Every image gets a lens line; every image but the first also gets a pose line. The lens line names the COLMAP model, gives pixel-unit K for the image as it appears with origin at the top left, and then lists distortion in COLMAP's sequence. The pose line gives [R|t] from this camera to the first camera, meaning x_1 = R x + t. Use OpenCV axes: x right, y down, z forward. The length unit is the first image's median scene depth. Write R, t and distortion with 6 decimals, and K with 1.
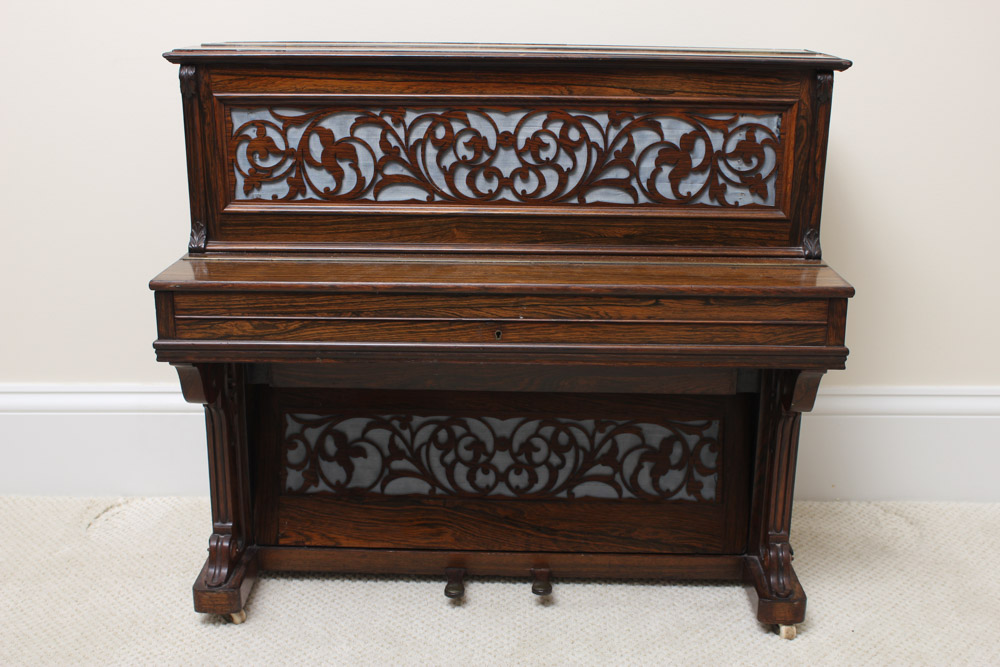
lens RADIAL K [[1191.4, 0, 500.2], [0, 1191.4, 329.6], [0, 0, 1]] dist [-0.061905, 0.000000]
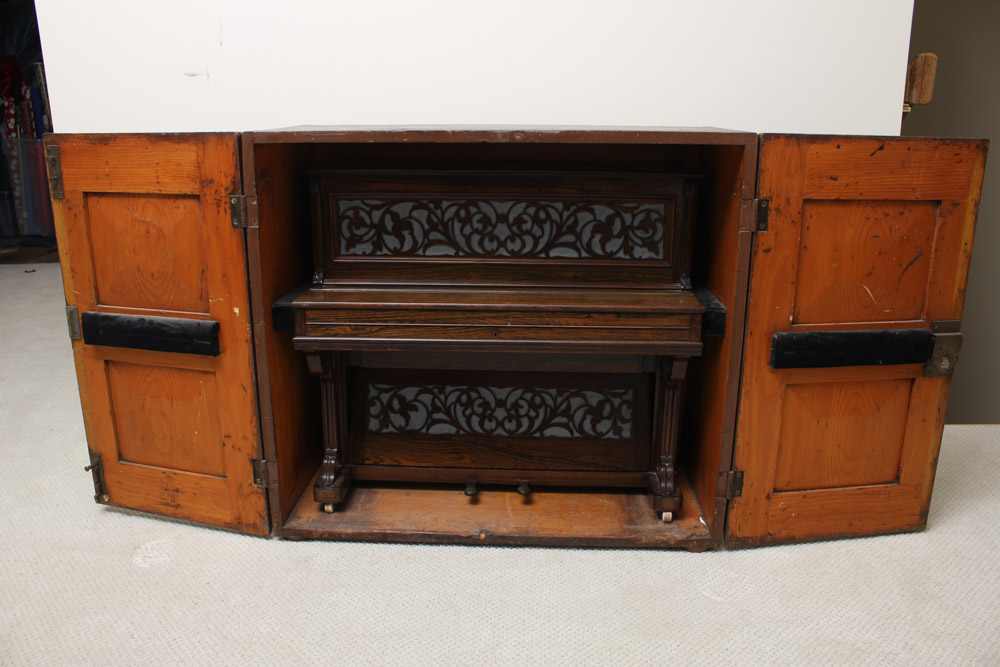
lens RADIAL K [[853.7, 0, 502.1], [0, 853.7, 348.6], [0, 0, 1]] dist [-0.147738, 0.100640]
pose [[0.999814, 0.005029, -0.018629, 0.028034], [-0.005226, 0.999931, -0.010526, 0.036076], [0.018575, 0.010621, 0.999771, -0.191459]]
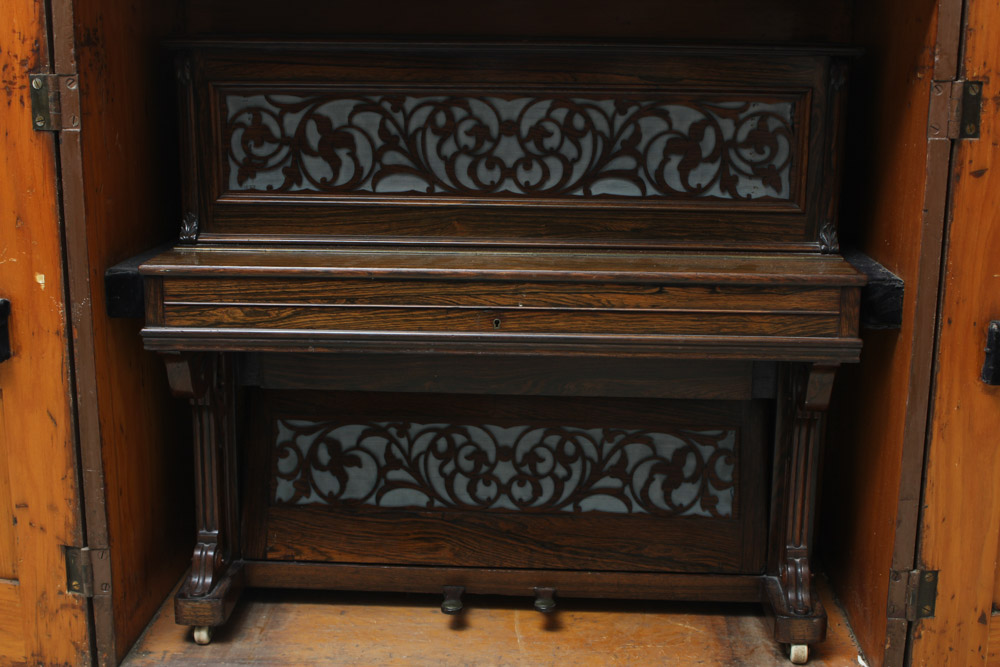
lens RADIAL K [[1382.1, 0, 500.9], [0, 1382.1, 339.0], [0, 0, 1]] dist [-0.018290, 0.000000]
pose [[0.999672, 0.008228, -0.024248, 0.026763], [-0.009664, 0.998169, -0.059713, 0.077829], [0.023712, 0.059928, 0.997921, -0.109913]]
